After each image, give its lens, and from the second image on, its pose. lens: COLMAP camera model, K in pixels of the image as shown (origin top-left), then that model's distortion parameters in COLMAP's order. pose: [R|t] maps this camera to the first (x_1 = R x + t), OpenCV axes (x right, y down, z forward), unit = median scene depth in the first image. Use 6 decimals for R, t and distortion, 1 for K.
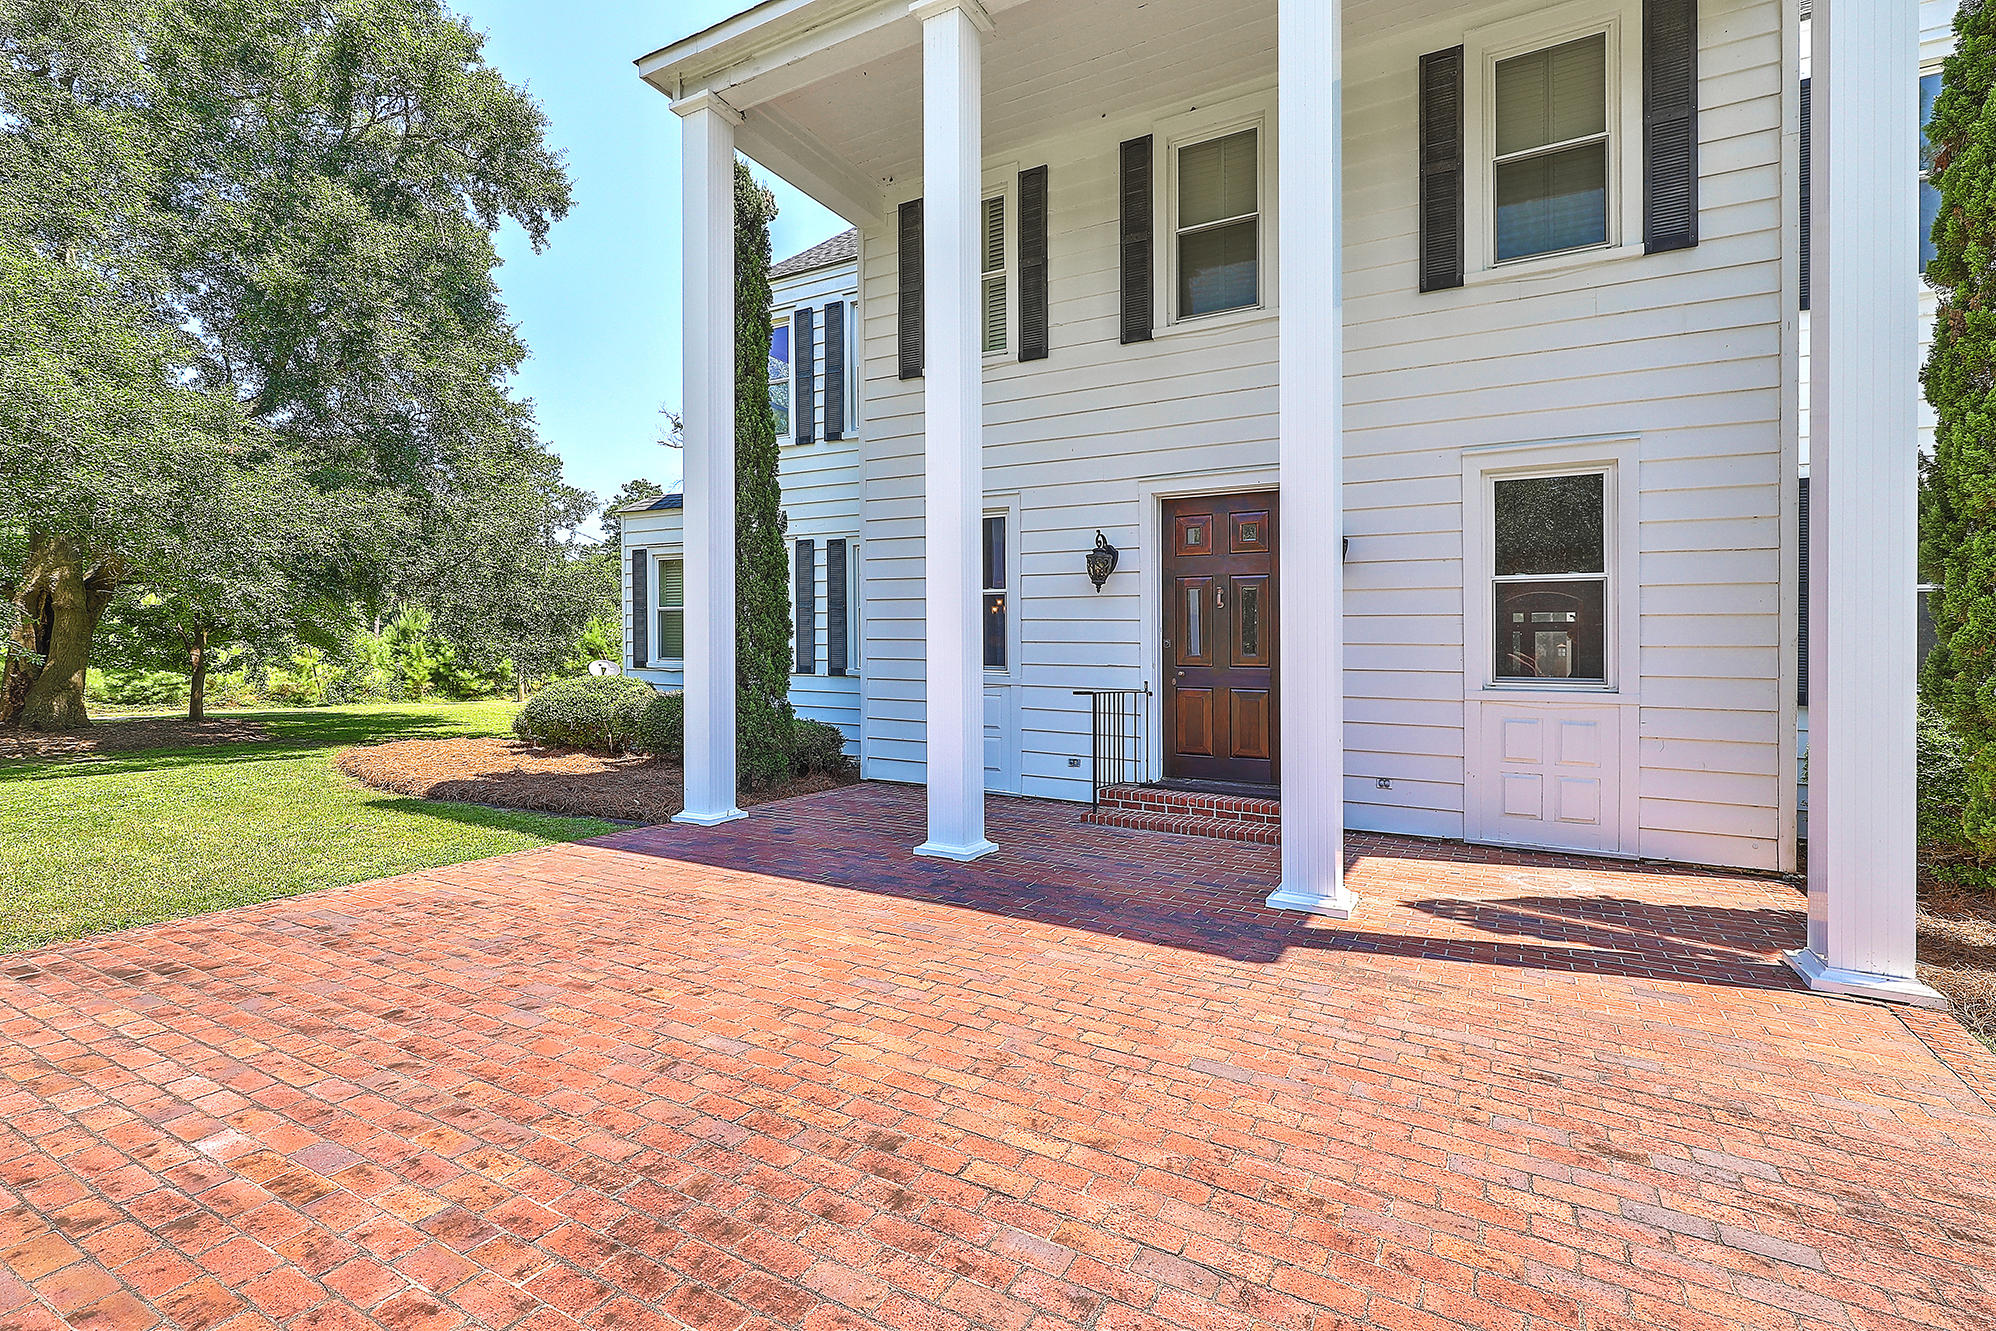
lens RADIAL K [[904.7, 0, 993.7], [0, 904.7, 649.0], [0, 0, 1]] dist [0.001811, 0.000116]
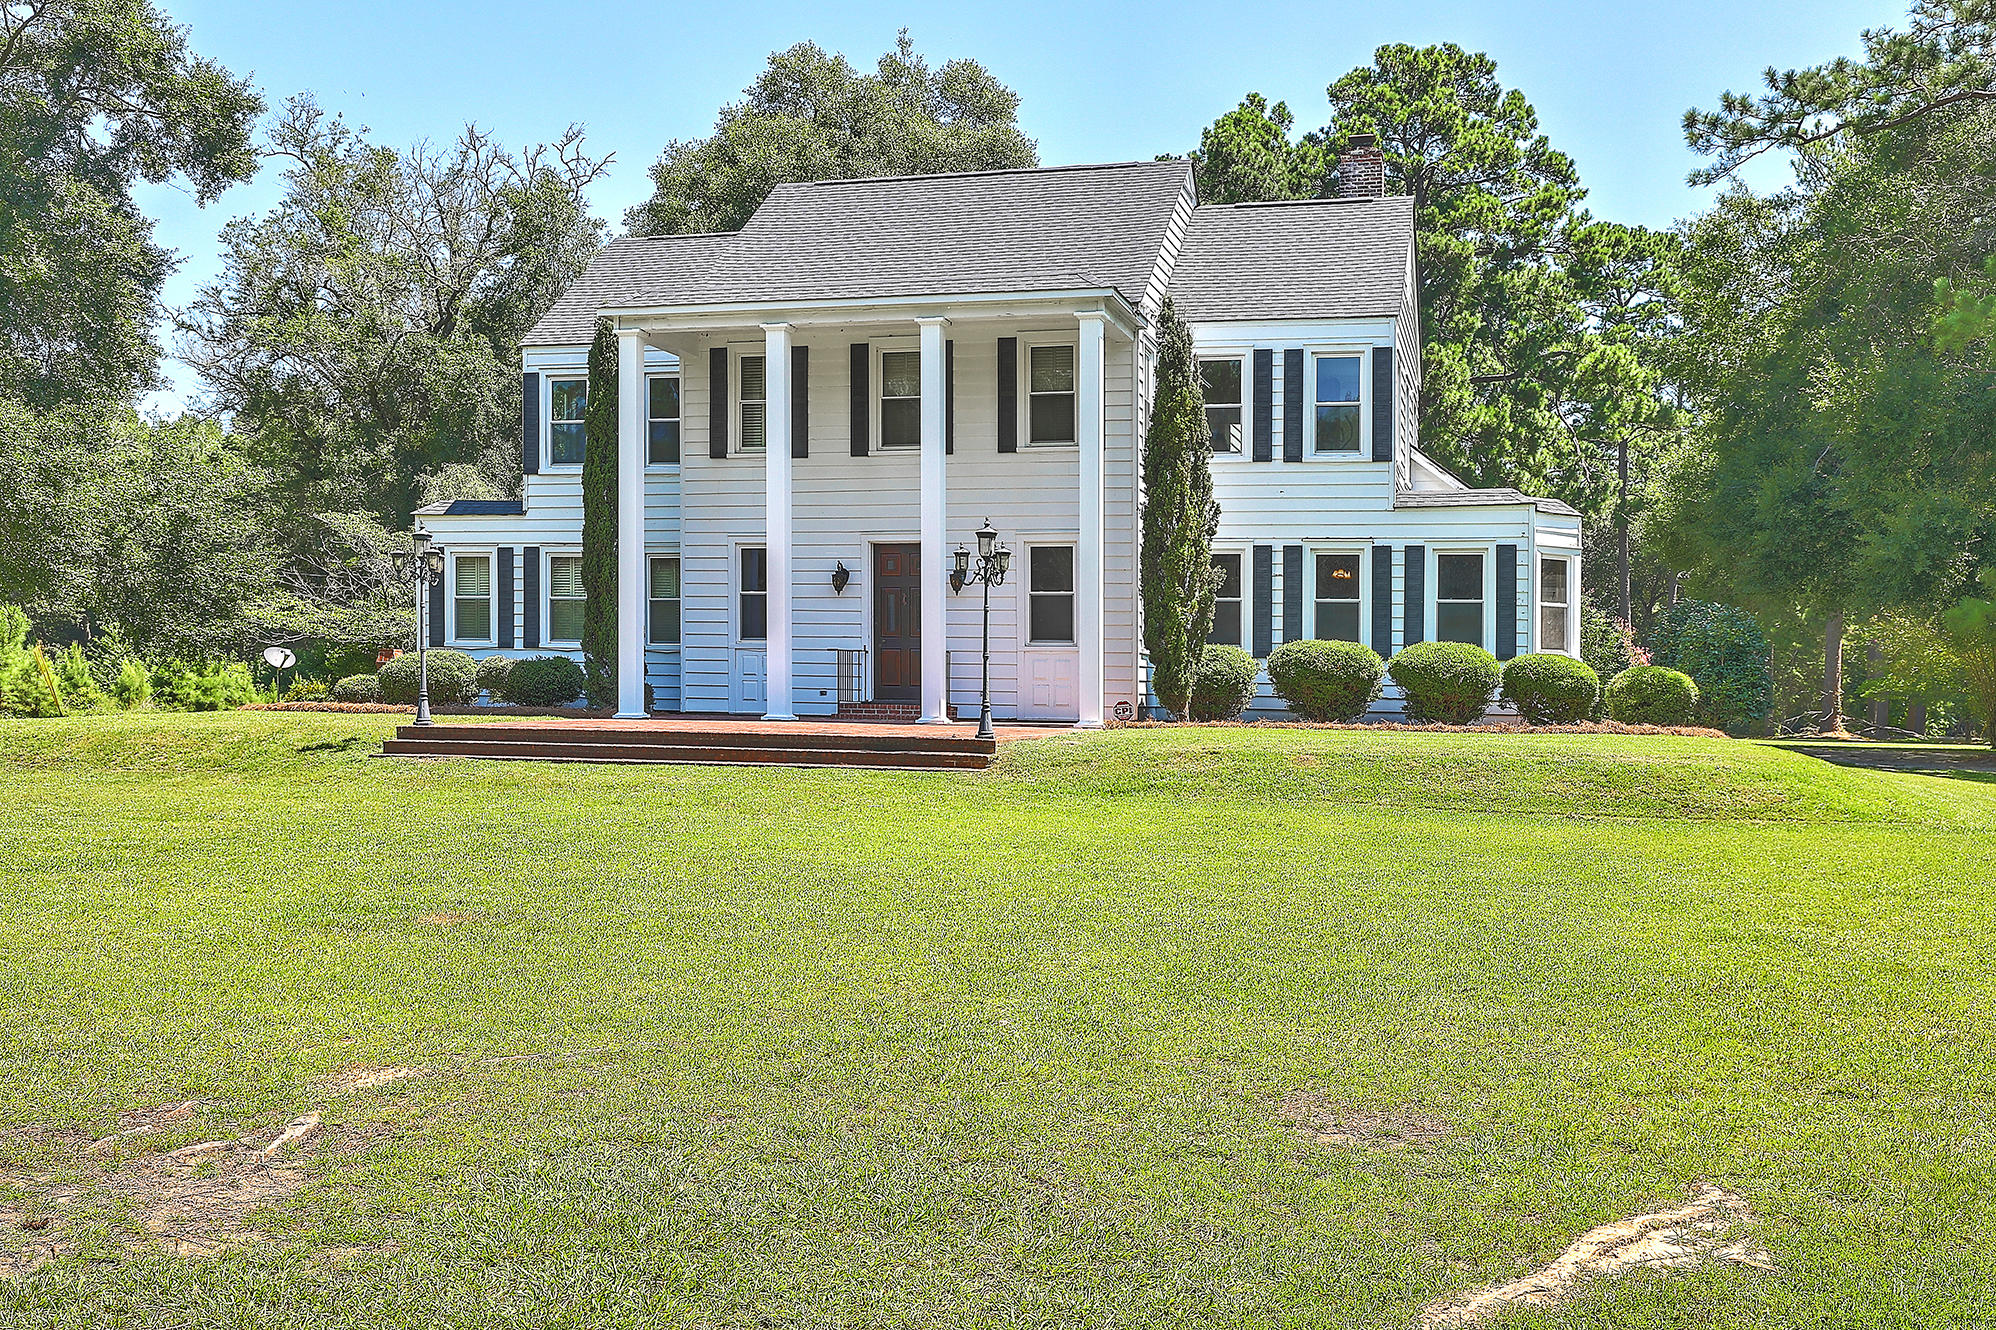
lens RADIAL K [[2013.6, 0, 946.8], [0, 2013.6, 735.6], [0, 0, 1]] dist [-0.003934, -0.003475]
pose [[0.971169, -0.003665, 0.238365, -0.632244], [-0.003481, 0.999557, 0.029550, 0.097842], [-0.238367, -0.029528, 0.970726, -2.956006]]
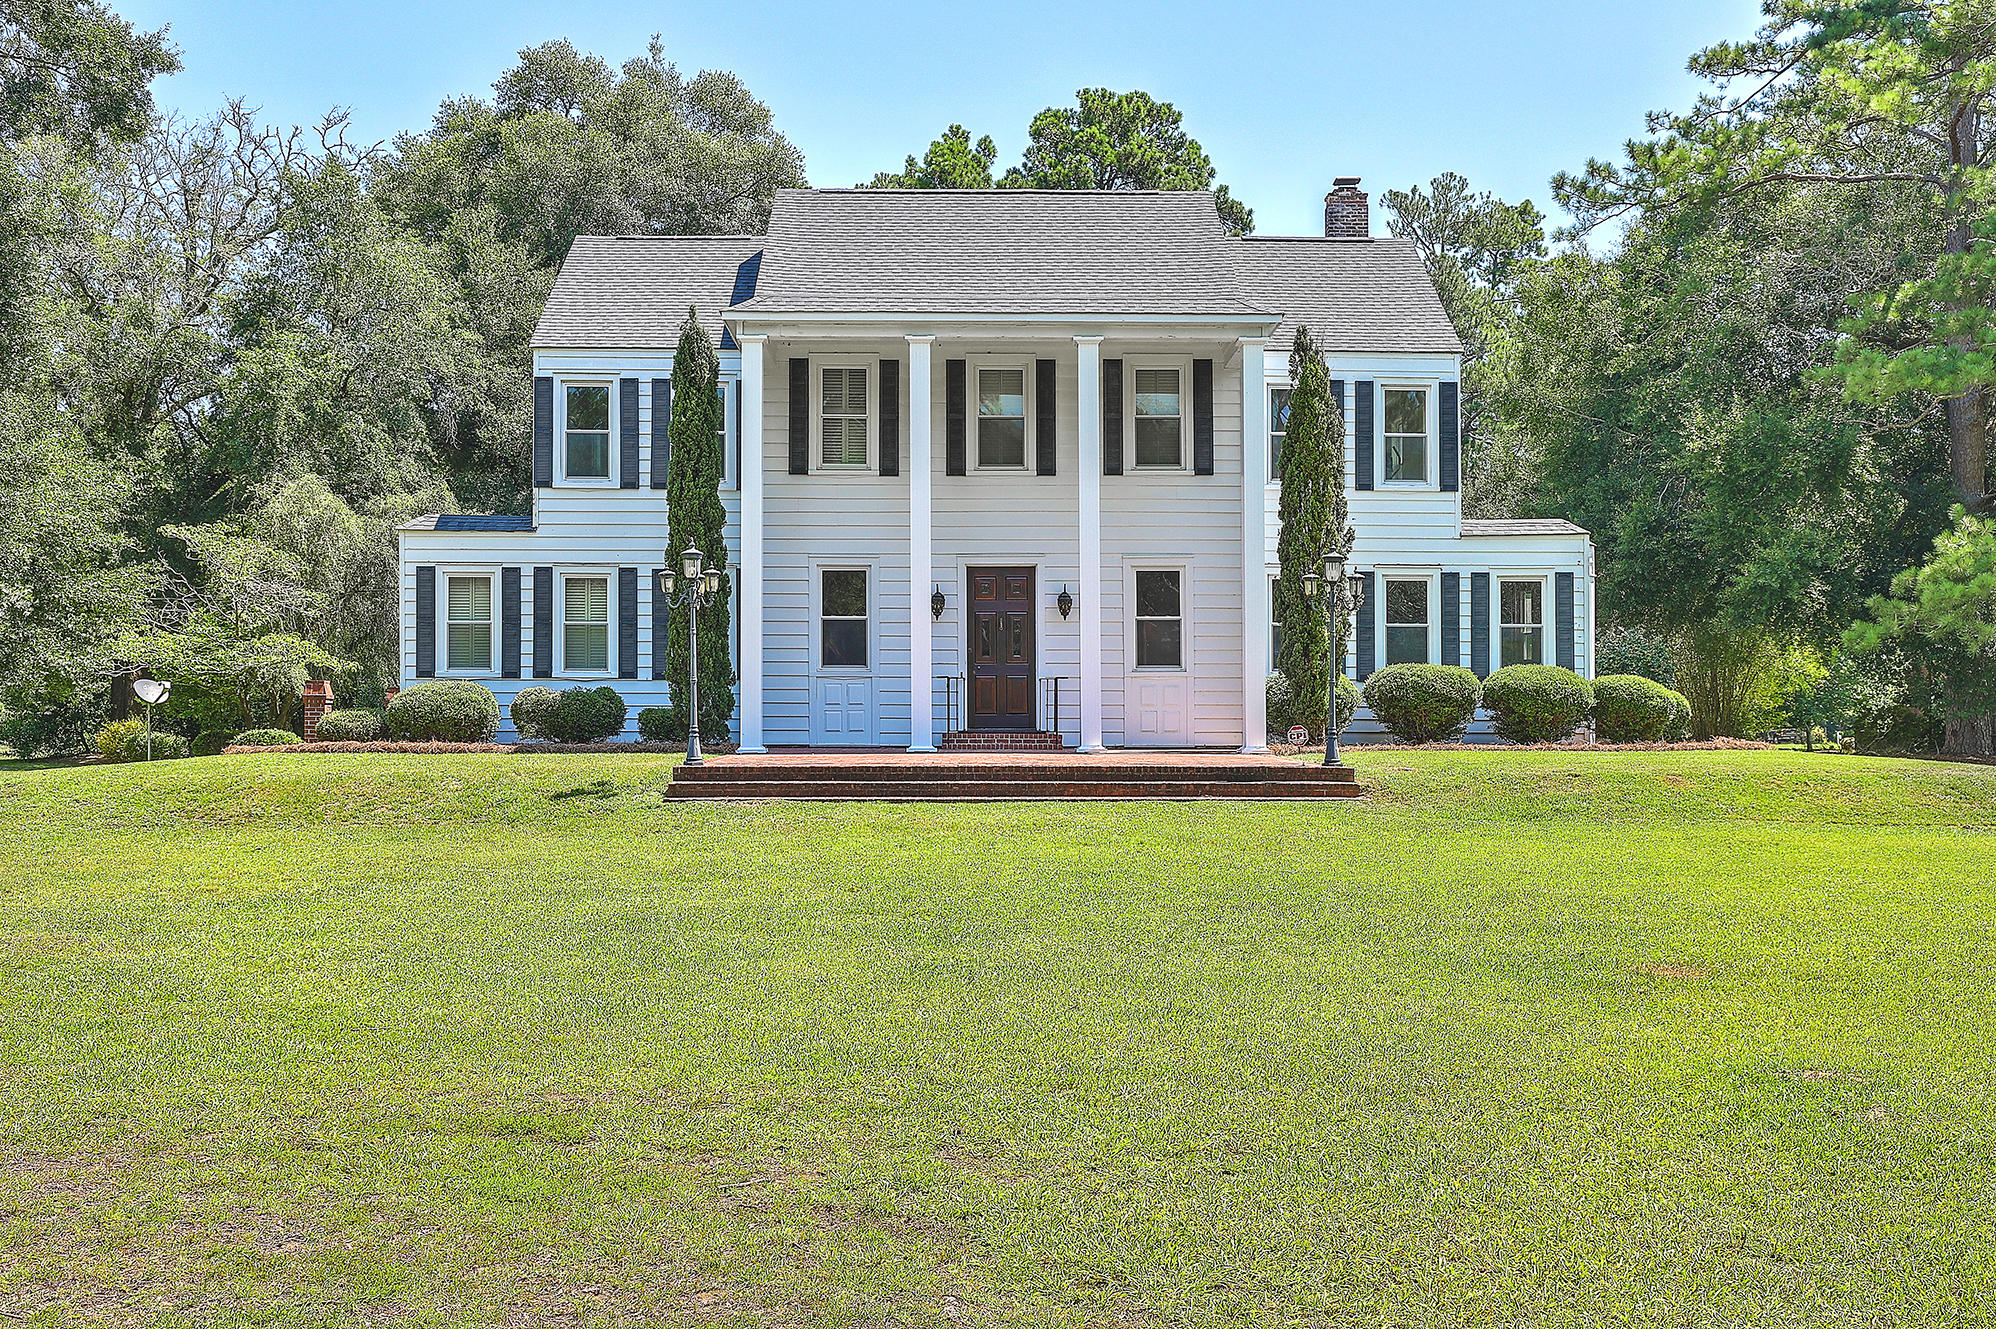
lens RADIAL K [[2025.6, 0, 998.0], [0, 2025.6, 664.5], [0, 0, 1]] dist [-0.000915, -0.001506]
pose [[0.856949, 0.001120, 0.515400, -1.773781], [0.008555, 0.999829, -0.016398, 0.086254], [-0.515330, 0.018461, 0.856793, -2.361524]]
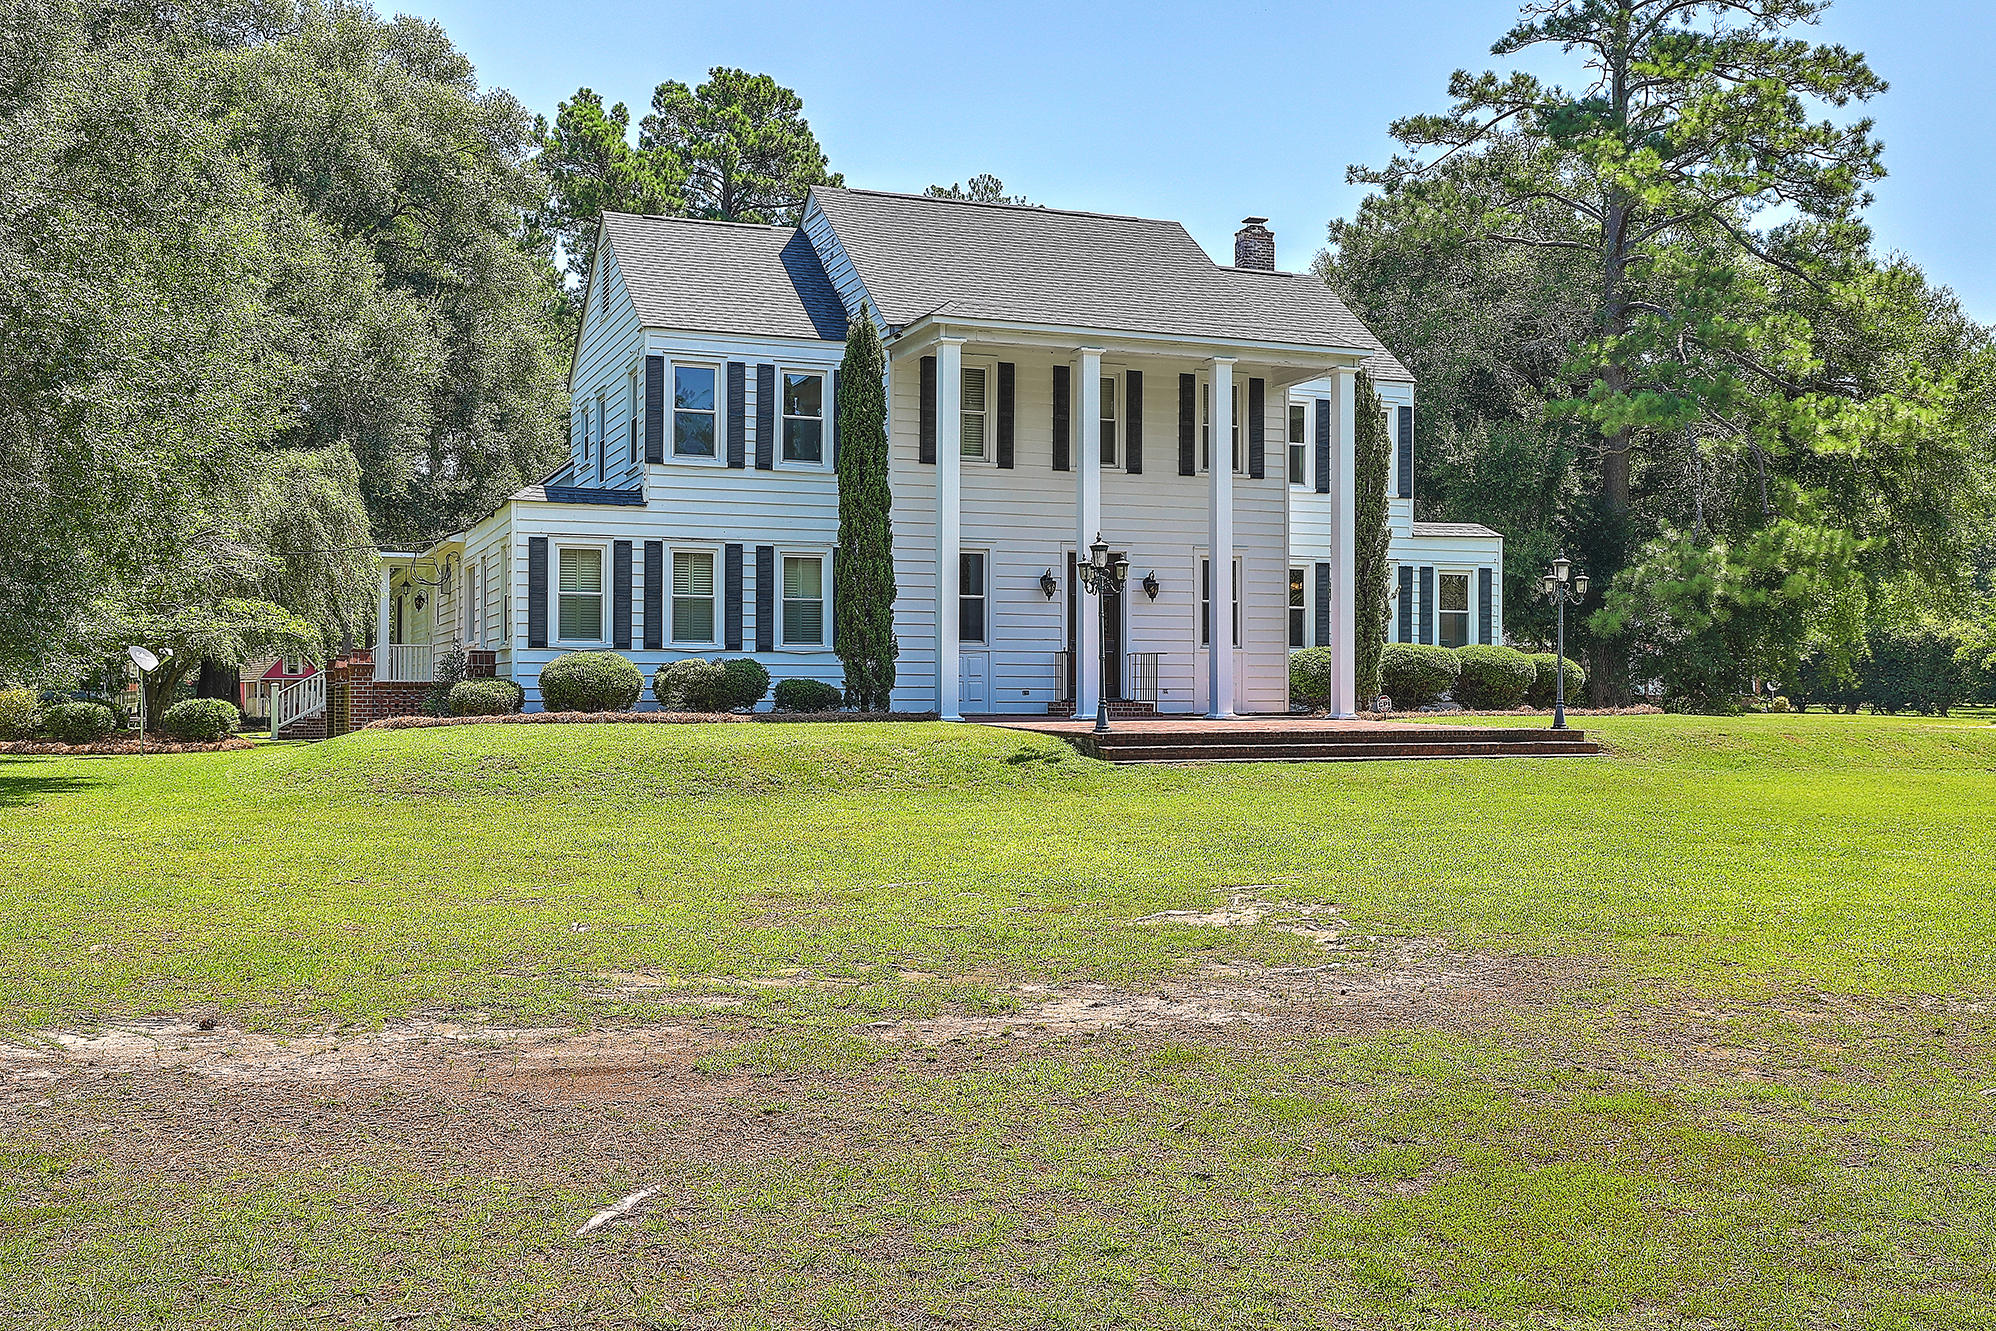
lens RADIAL K [[2032.6, 0, 1064.3], [0, 2032.6, 657.6], [0, 0, 1]] dist [-0.010176, -0.000663]
pose [[0.600504, -0.001070, 0.799621, -3.300251], [0.002737, 0.999996, -0.000718, 0.061516], [-0.799617, 0.002620, 0.600504, -1.601708]]
